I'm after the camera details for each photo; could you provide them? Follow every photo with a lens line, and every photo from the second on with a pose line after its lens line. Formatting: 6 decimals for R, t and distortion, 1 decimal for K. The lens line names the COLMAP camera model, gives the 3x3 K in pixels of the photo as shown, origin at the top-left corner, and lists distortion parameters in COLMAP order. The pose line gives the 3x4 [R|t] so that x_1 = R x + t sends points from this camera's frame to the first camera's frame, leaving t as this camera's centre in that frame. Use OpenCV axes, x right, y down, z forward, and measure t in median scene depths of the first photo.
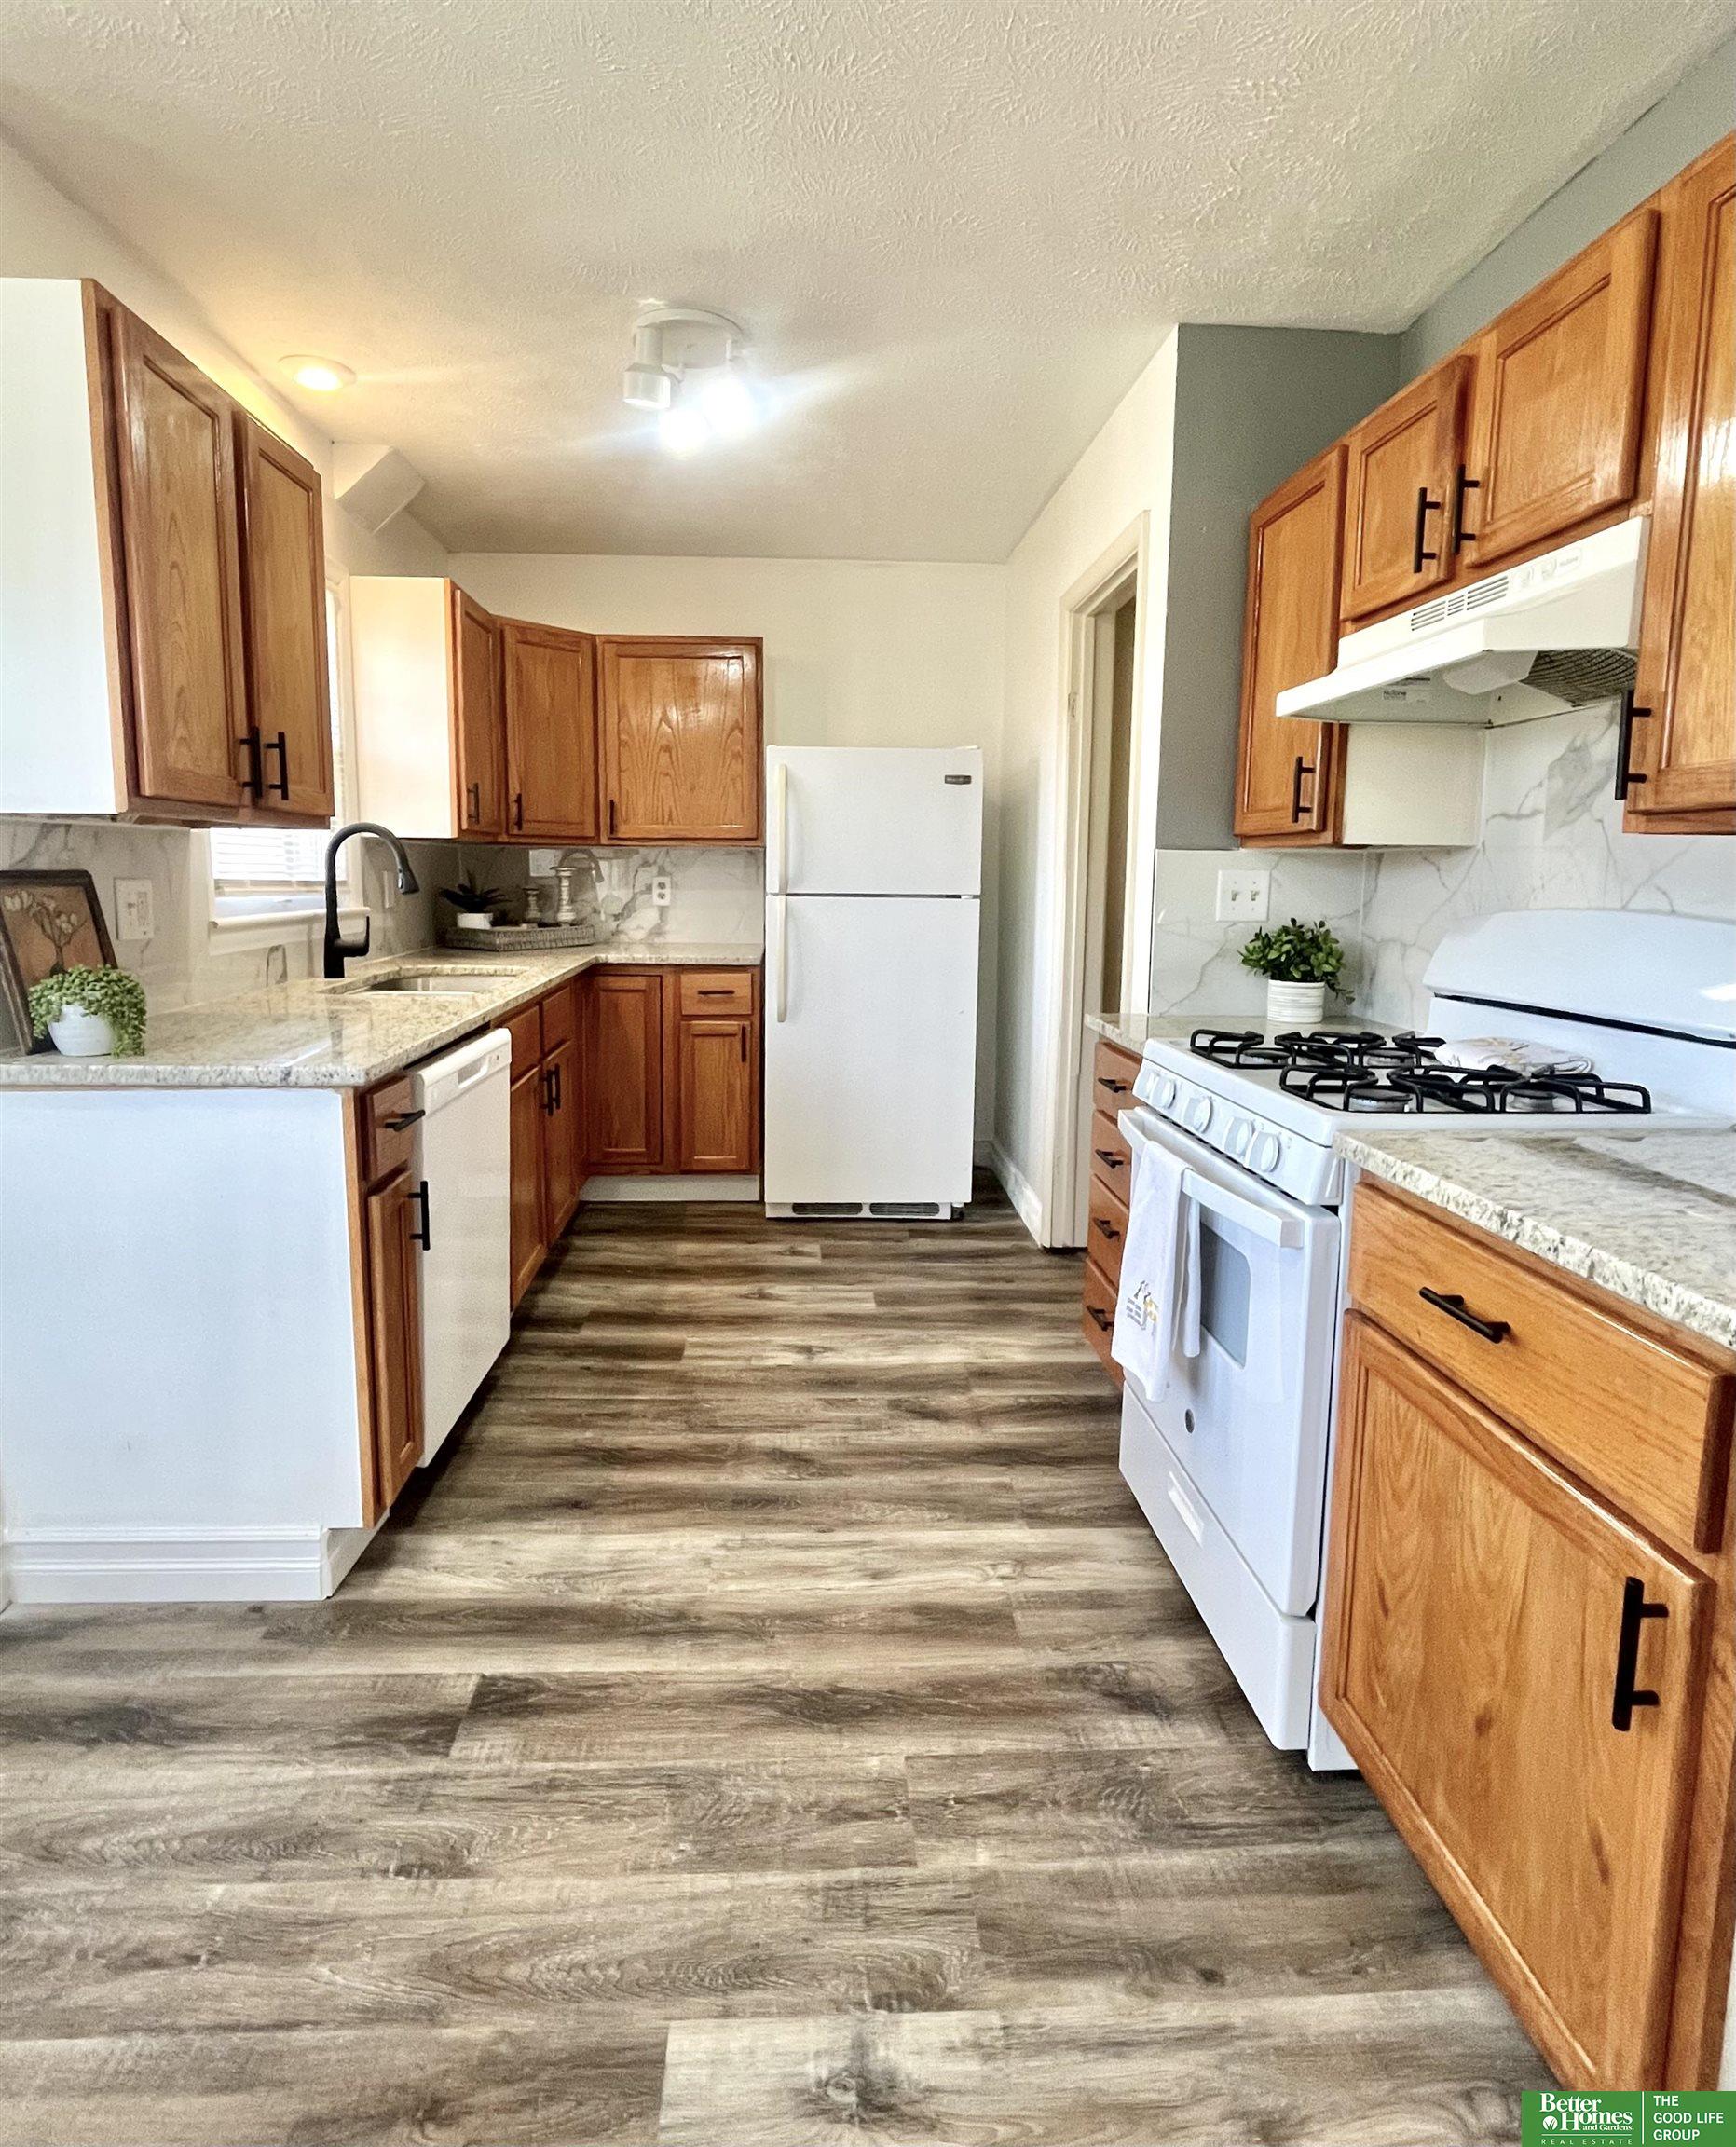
lens RADIAL K [[1119.5, 0, 840.5], [0, 1119.5, 1007.2], [0, 0, 1]] dist [-0.002643, 0.000165]
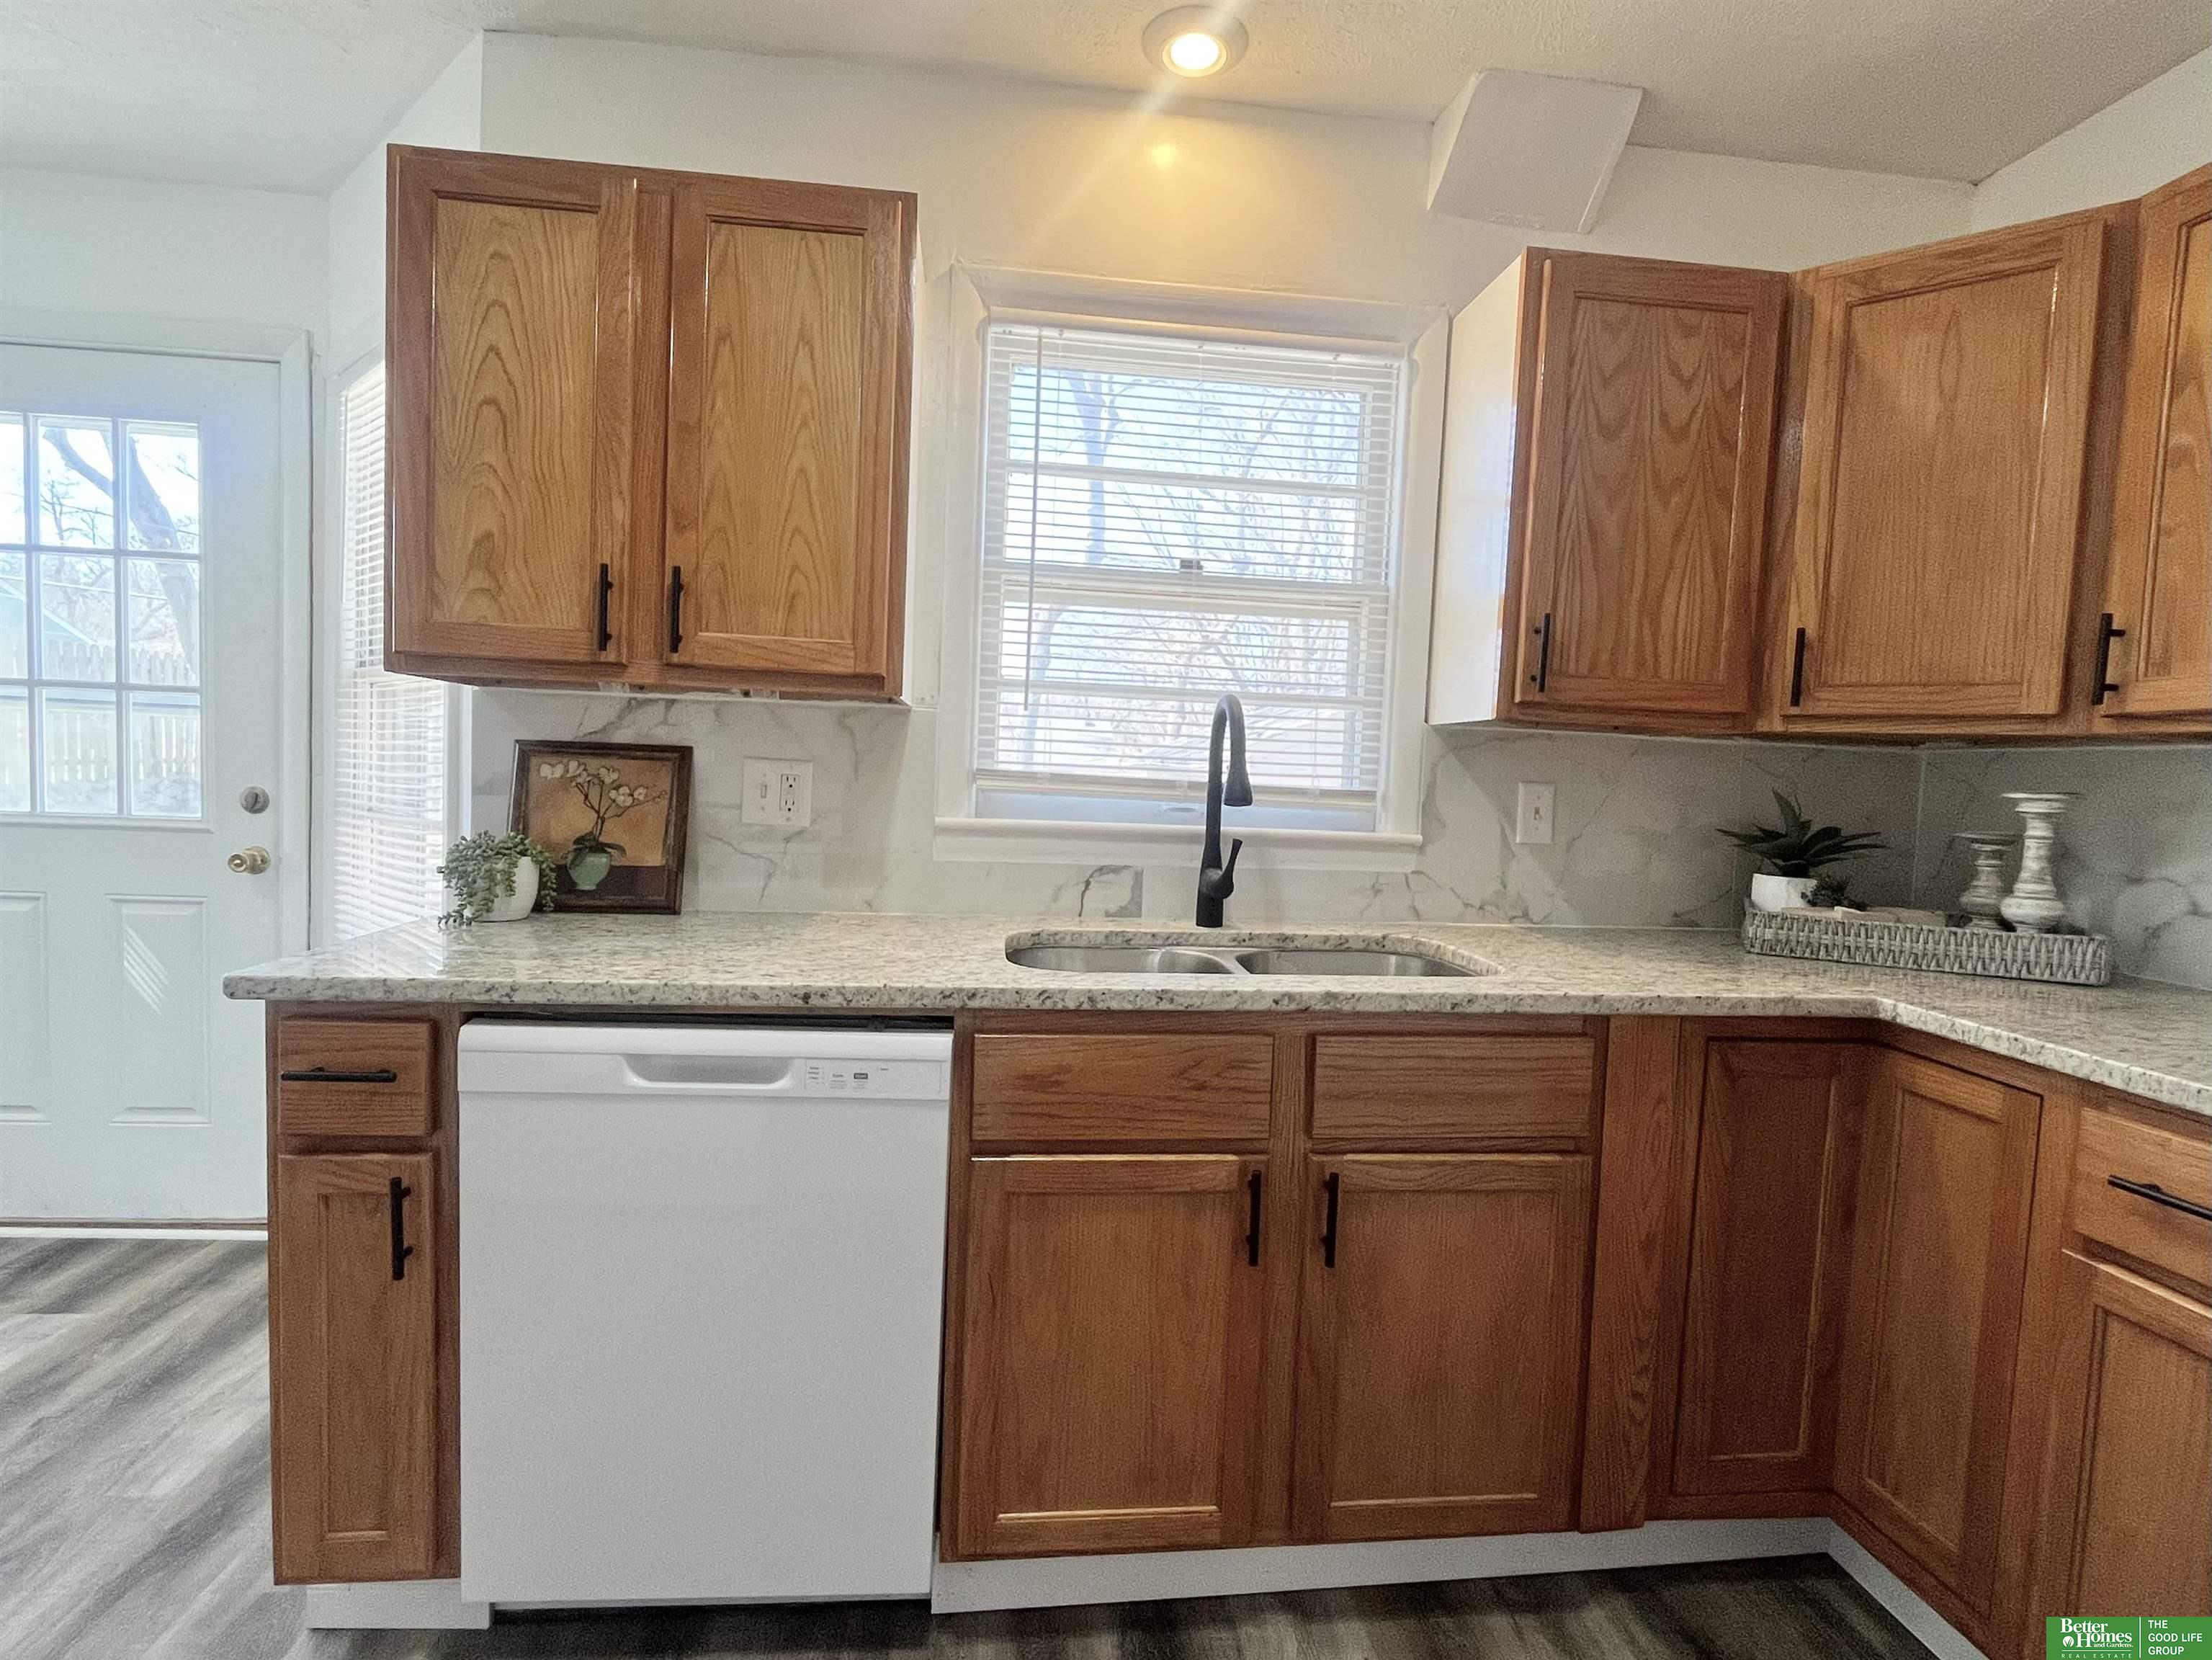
lens RADIAL K [[1057.7, 0, 1101.4], [0, 1057.7, 841.7], [0, 0, 1]] dist [-0.002262, -0.001064]
pose [[0.066178, 0.058351, -0.996100, 0.156551], [-0.161826, 0.985700, 0.046990, -0.083702], [0.984598, 0.158085, 0.074675, 0.764924]]
